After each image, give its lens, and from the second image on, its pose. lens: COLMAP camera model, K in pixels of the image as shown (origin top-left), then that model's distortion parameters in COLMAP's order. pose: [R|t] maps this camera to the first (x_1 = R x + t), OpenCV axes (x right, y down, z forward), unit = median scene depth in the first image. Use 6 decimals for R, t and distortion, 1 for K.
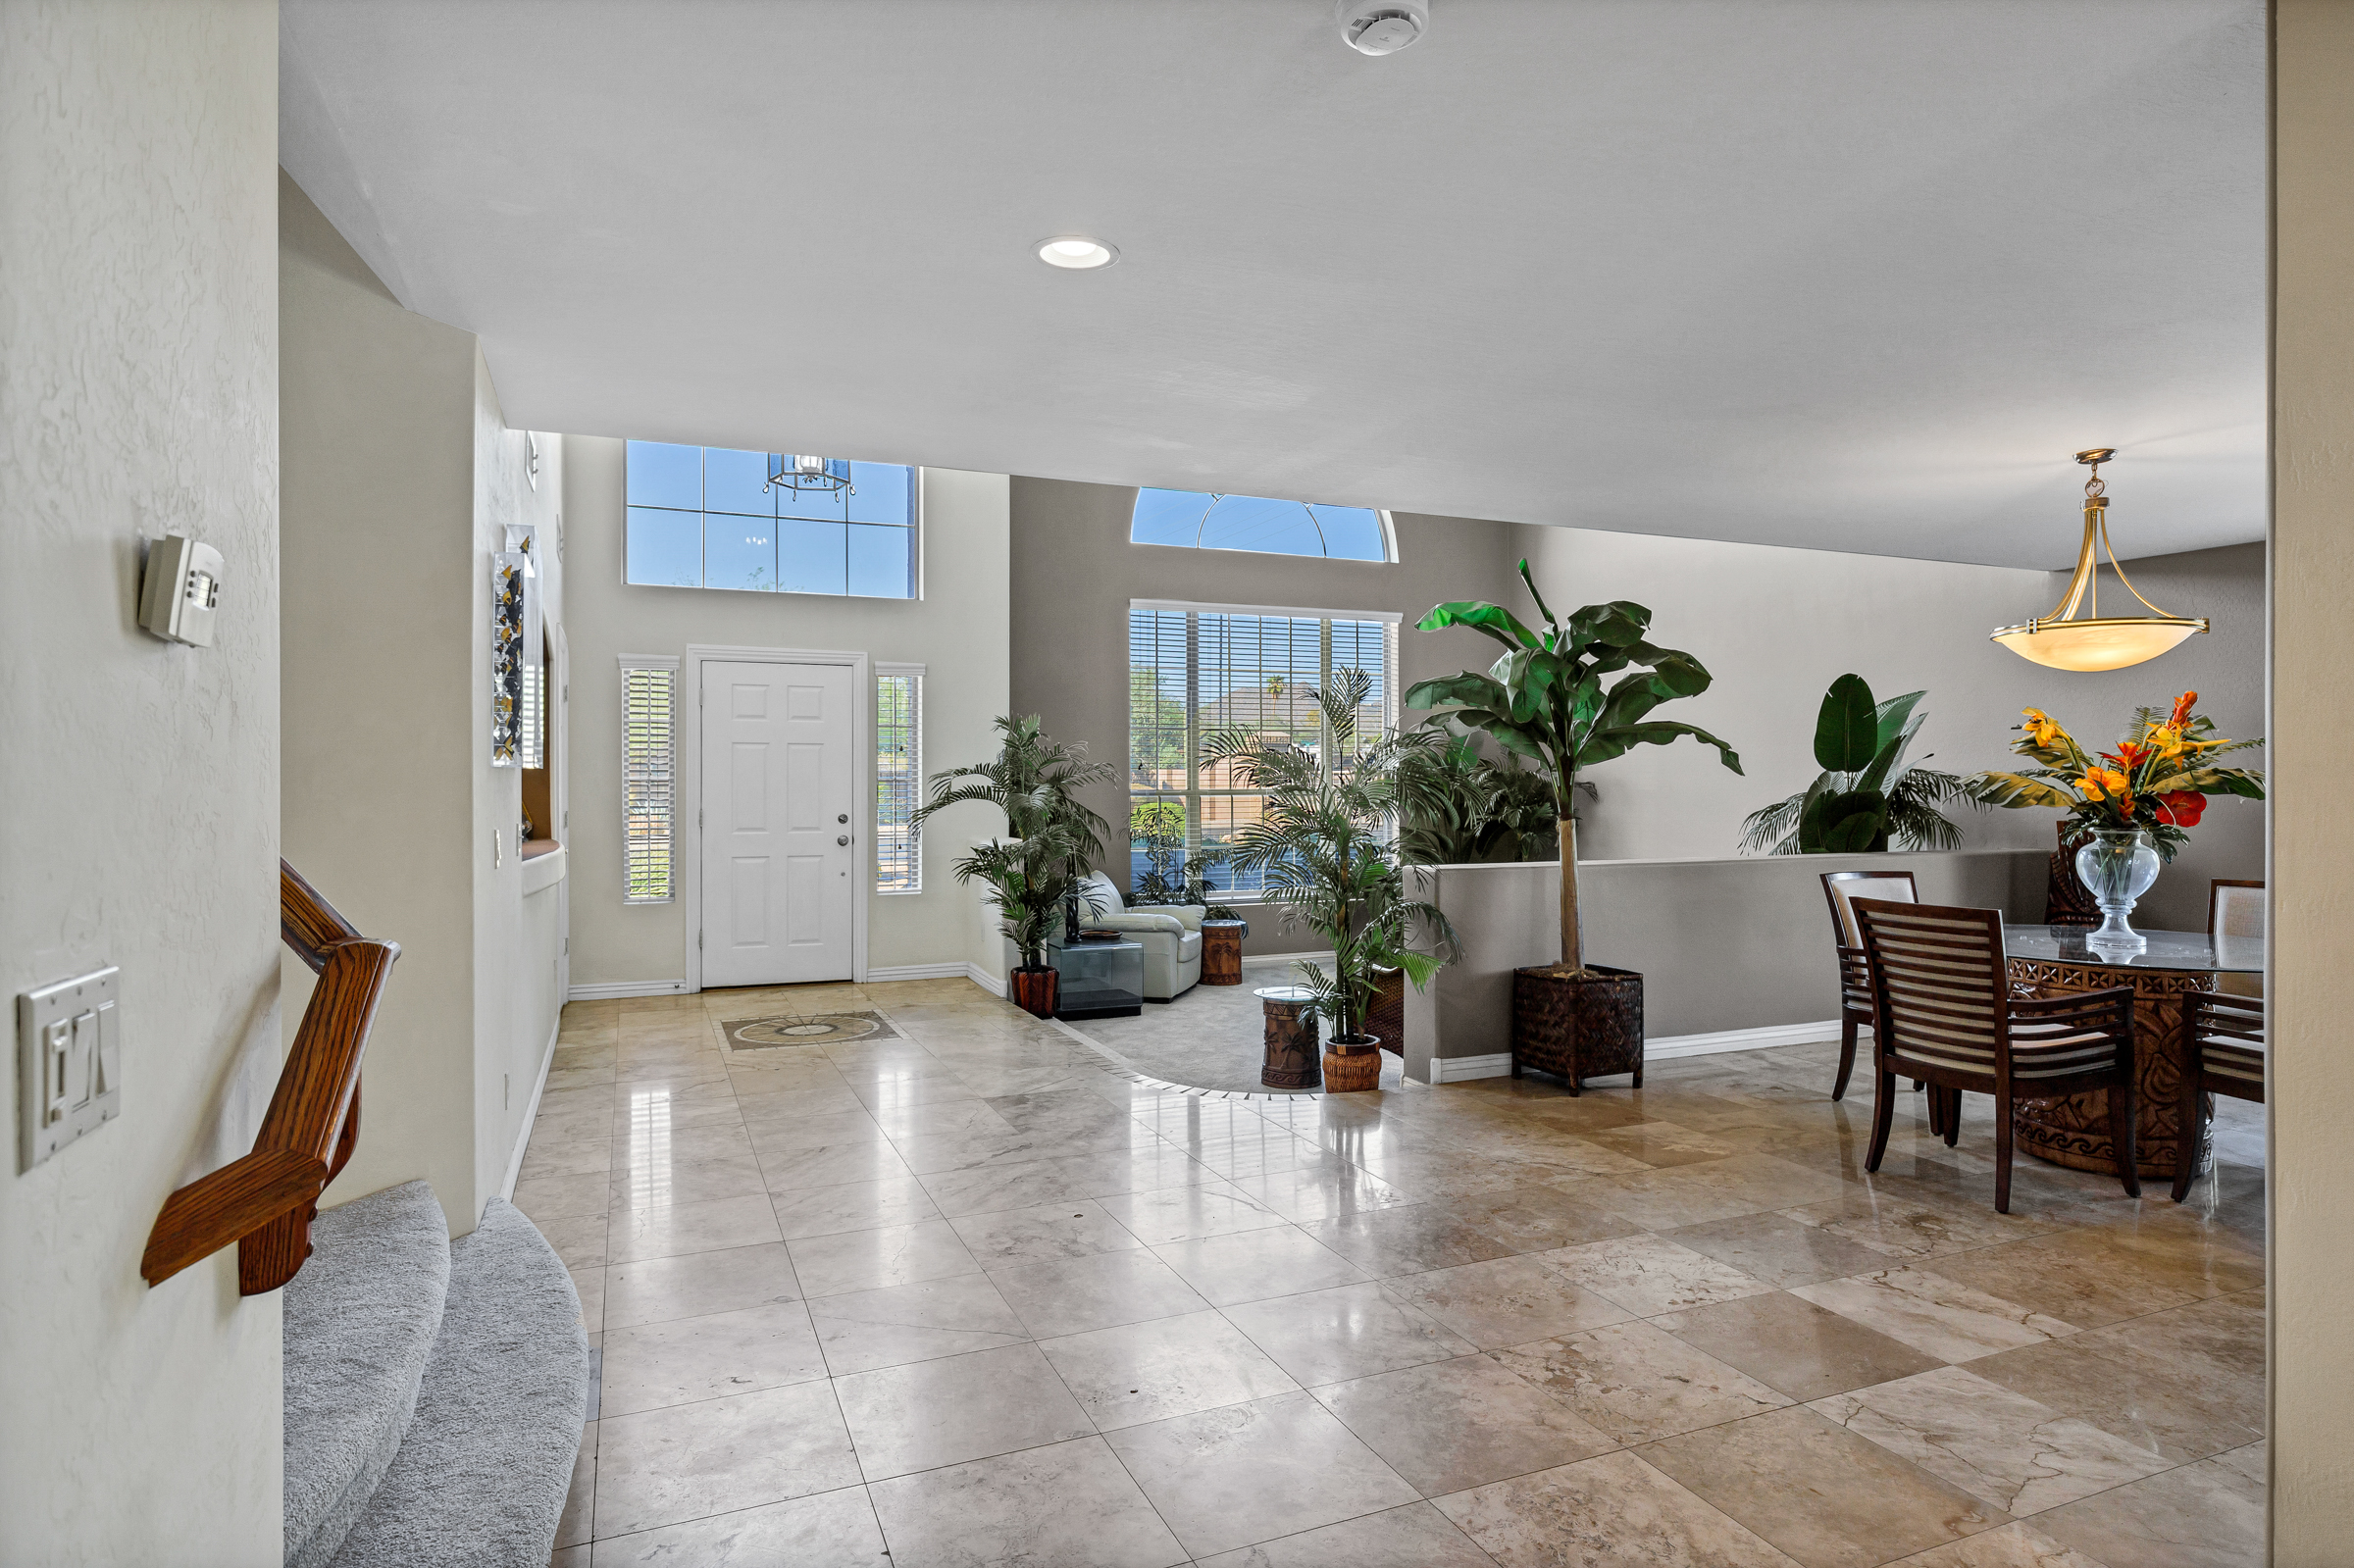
lens RADIAL K [[1316.8, 0, 1181.1], [0, 1316.8, 786.4], [0, 0, 1]] dist [0.000736, 0.000042]
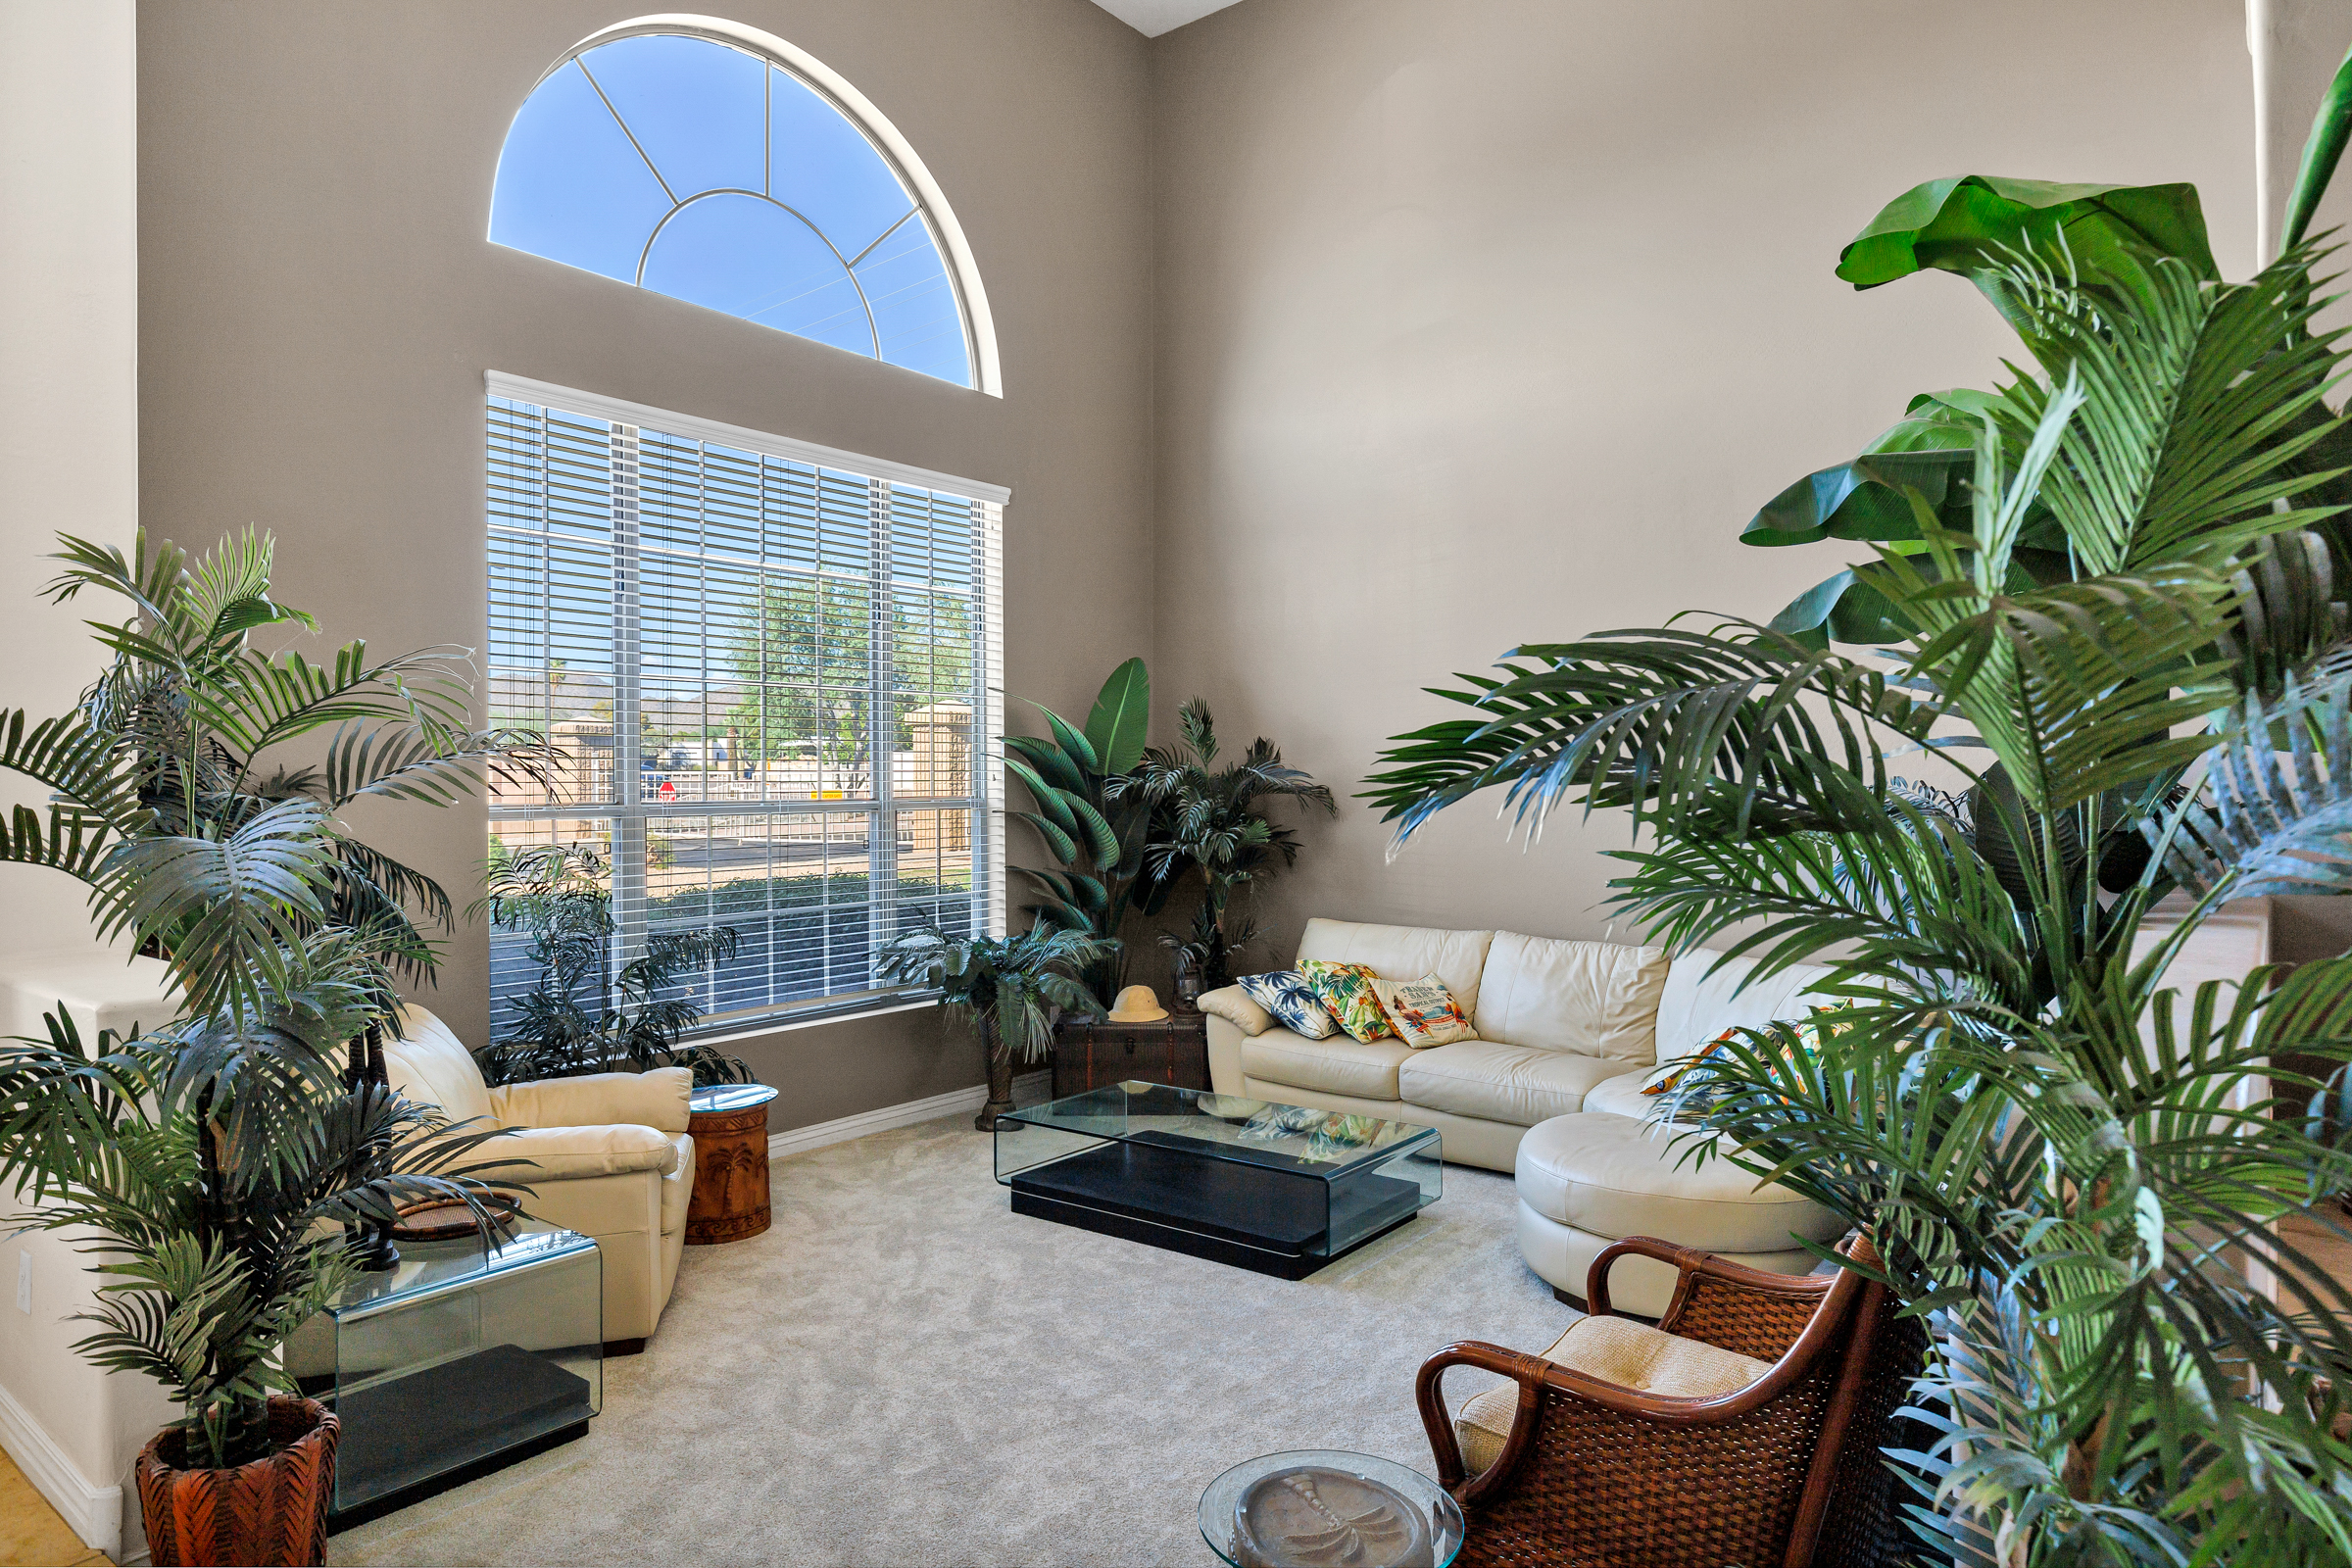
lens RADIAL K [[1419.2, 0, 1168.6], [0, 1419.2, 780.6], [0, 0, 1]] dist [0.001365, 0.001206]
pose [[0.884119, 0.002472, 0.467256, -0.065842], [0.000811, 0.999976, -0.006825, -0.002447], [-0.467262, 0.006413, 0.884096, 0.537049]]
